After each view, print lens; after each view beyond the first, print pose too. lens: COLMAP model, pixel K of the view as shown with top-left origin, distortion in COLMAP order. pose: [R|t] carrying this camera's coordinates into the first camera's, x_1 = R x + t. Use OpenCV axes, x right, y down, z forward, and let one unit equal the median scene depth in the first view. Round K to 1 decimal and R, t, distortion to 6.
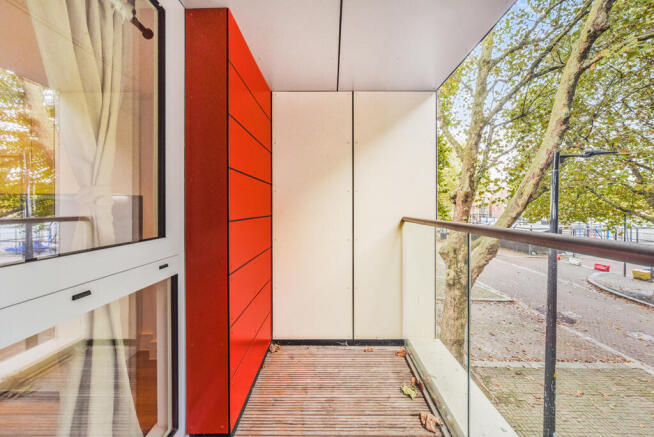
lens RADIAL K [[232.9, 0, 328.4], [0, 232.9, 209.3], [0, 0, 1]] dist [-0.001122, 0.000128]
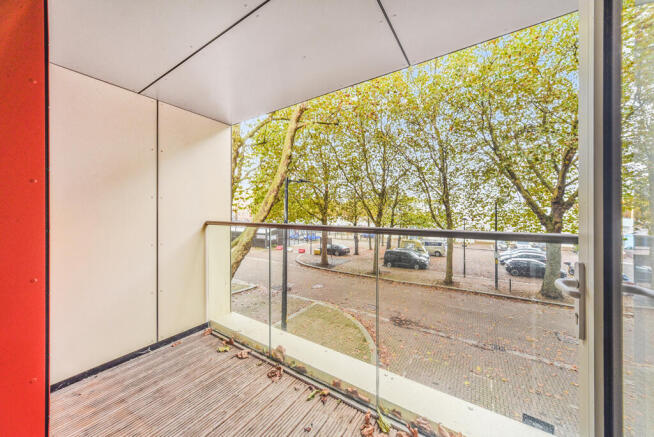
lens RADIAL K [[232.9, 0, 328.4], [0, 232.9, 209.3], [0, 0, 1]] dist [-0.001122, 0.000128]
pose [[0.554423, 0.013773, 0.832121, -0.134327], [0.002287, 0.999834, -0.018073, -0.001968], [-0.832232, 0.011924, 0.554300, -0.079478]]
